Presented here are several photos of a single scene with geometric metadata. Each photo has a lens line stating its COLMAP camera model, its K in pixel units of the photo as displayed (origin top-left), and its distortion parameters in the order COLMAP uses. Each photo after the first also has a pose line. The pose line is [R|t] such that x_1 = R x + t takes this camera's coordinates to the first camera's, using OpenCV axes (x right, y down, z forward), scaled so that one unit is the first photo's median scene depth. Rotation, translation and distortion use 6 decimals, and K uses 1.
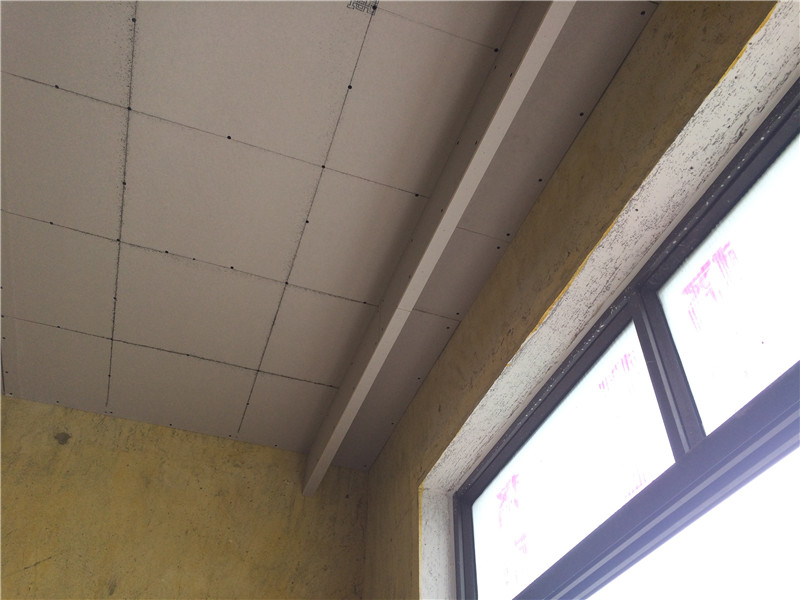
lens RADIAL K [[681.6, 0, 400.0], [0, 681.6, 300.0], [0, 0, 1]] dist [0.094073, -0.118950]
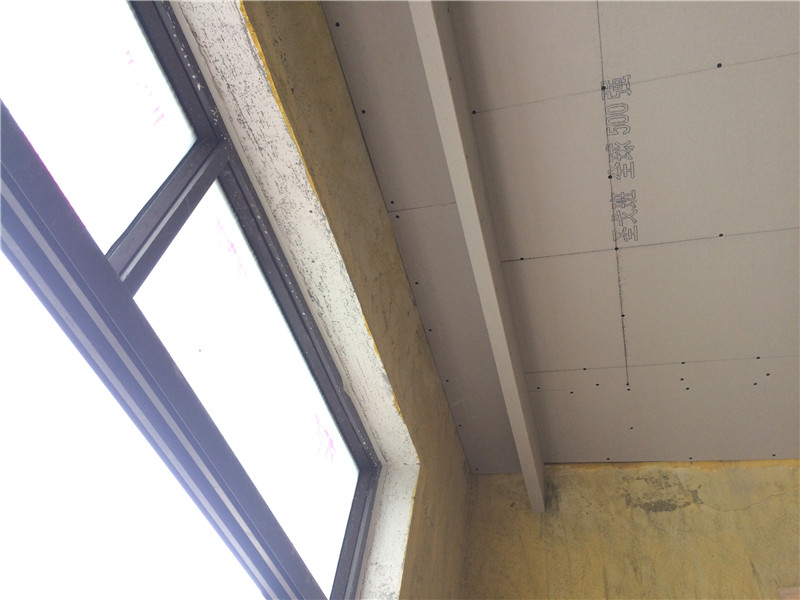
lens RADIAL K [[681.6, 0, 400.0], [0, 681.6, 300.0], [0, 0, 1]] dist [0.094073, -0.118950]
pose [[-0.812768, 0.336323, 0.475705, -0.192646], [-0.509959, -0.015900, -0.860052, 0.656060], [-0.281692, -0.941612, 0.184434, 0.653912]]
